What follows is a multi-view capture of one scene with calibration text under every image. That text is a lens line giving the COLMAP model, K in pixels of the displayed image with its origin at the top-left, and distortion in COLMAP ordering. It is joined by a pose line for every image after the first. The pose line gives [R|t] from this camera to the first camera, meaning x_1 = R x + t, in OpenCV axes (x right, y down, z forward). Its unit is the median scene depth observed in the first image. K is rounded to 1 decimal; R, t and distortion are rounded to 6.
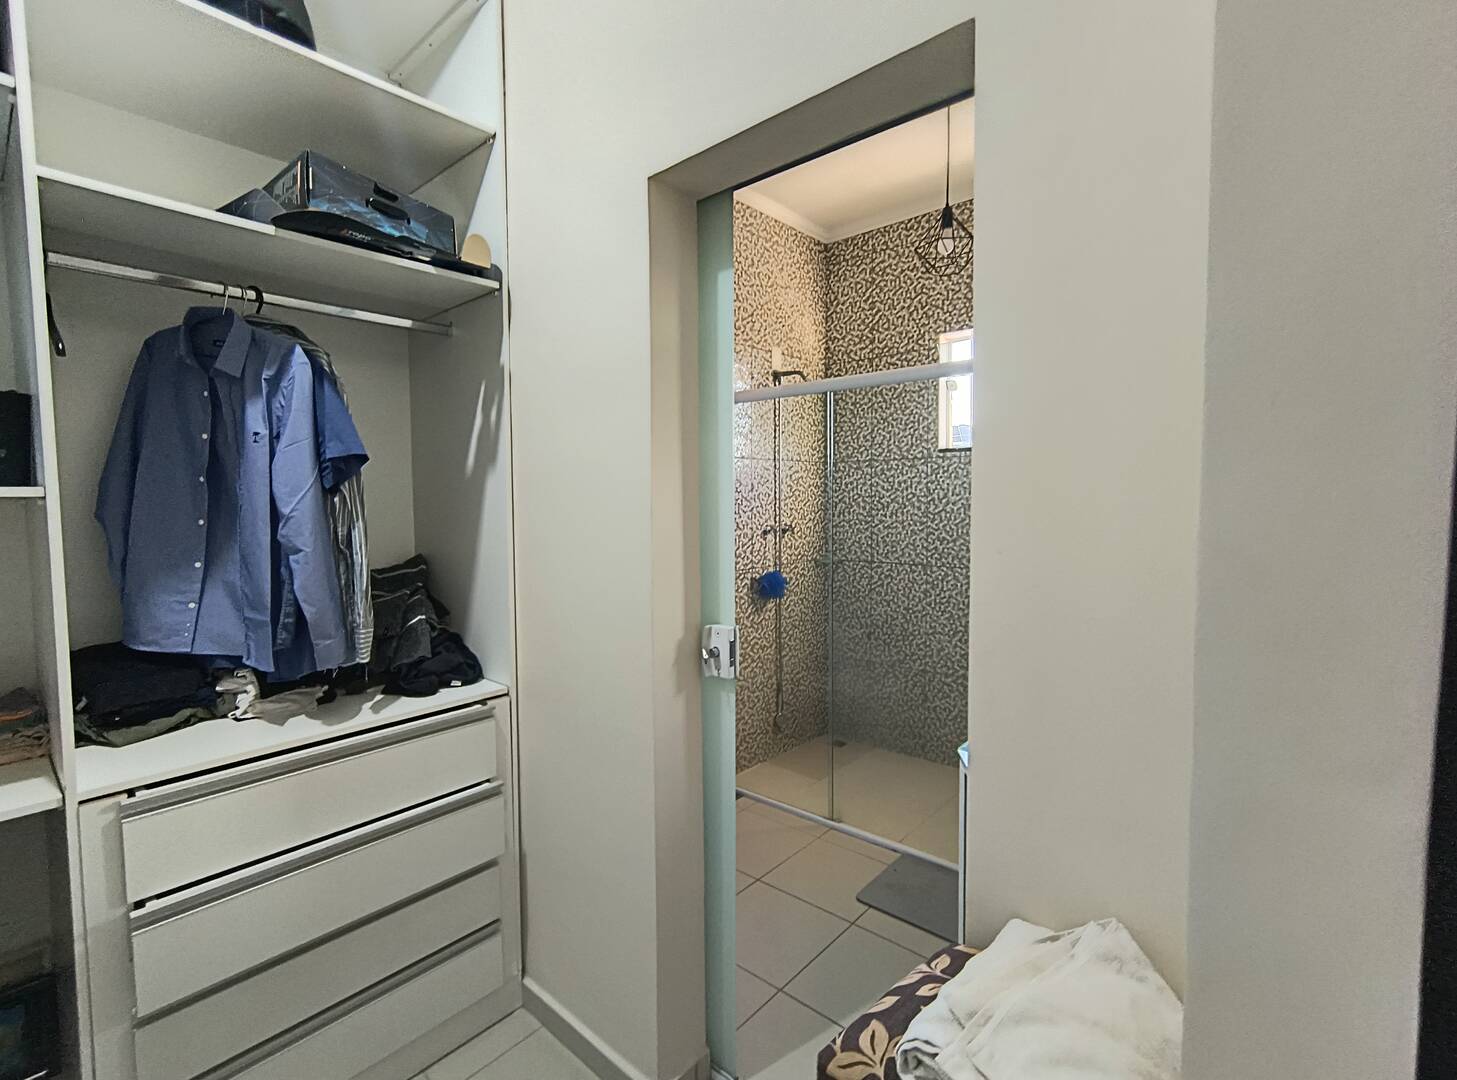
lens RADIAL K [[658.7, 0, 728.5], [0, 658.7, 540.0], [0, 0, 1]] dist [-0.008653, 0.000228]
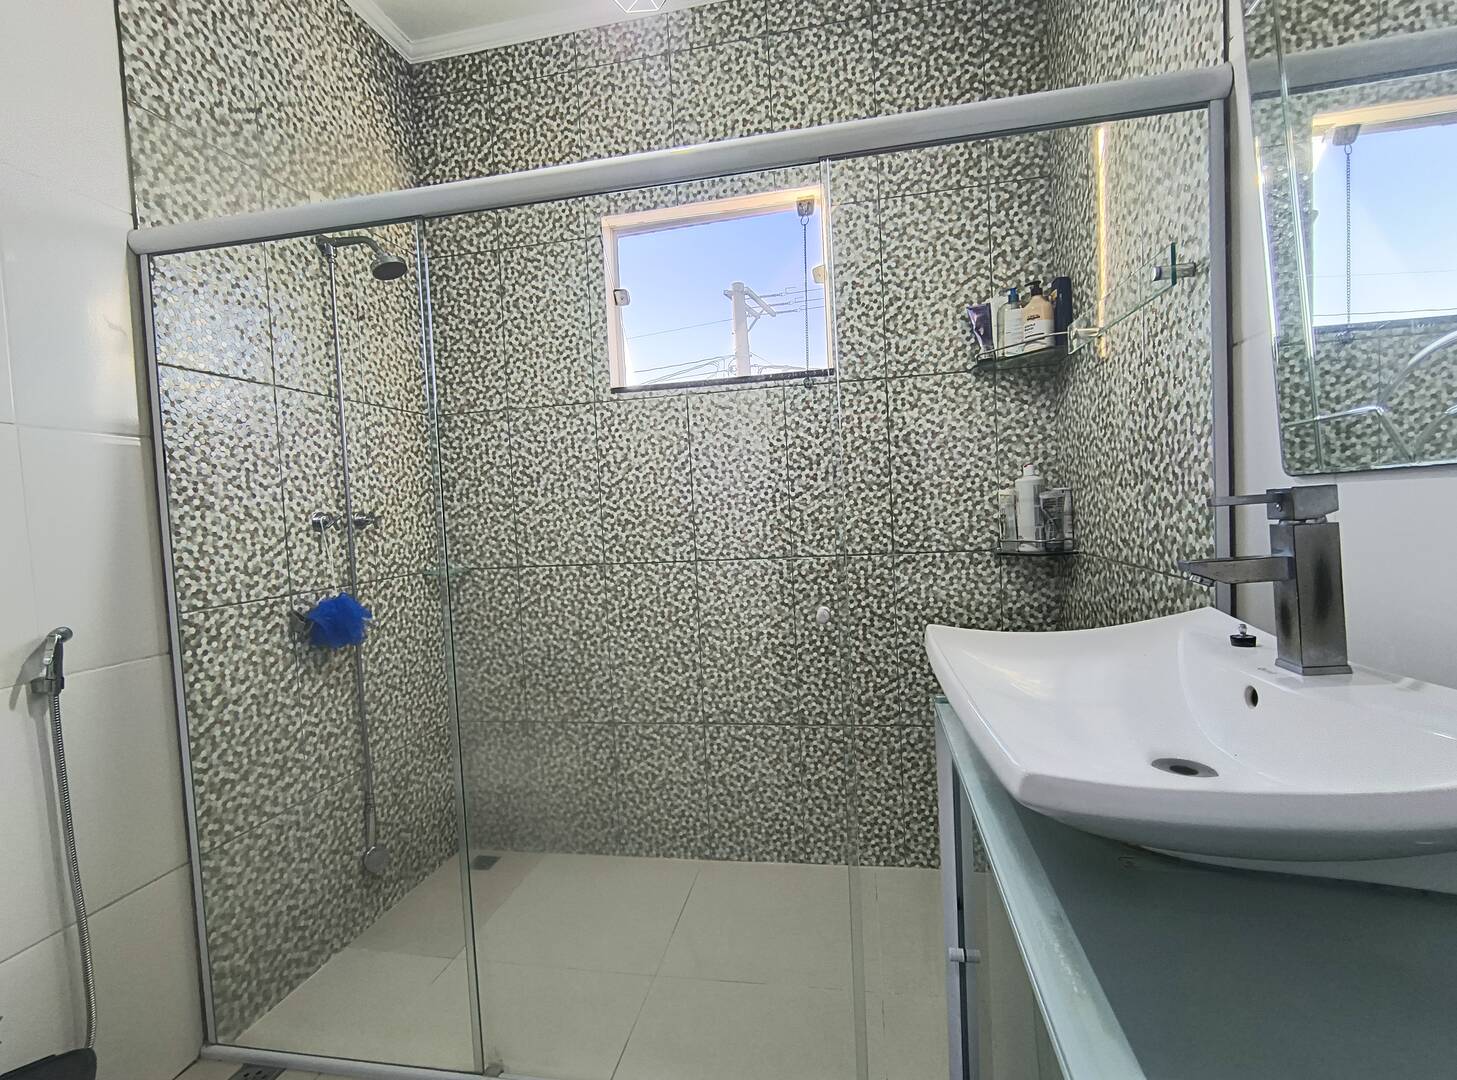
lens RADIAL K [[658.7, 0, 728.5], [0, 658.7, 540.0], [0, 0, 1]] dist [-0.008653, 0.000228]
pose [[0.855249, -0.056504, 0.515128, 0.063580], [0.071799, 0.997371, -0.009803, 0.028281], [-0.513220, 0.045370, 0.857057, 0.345199]]
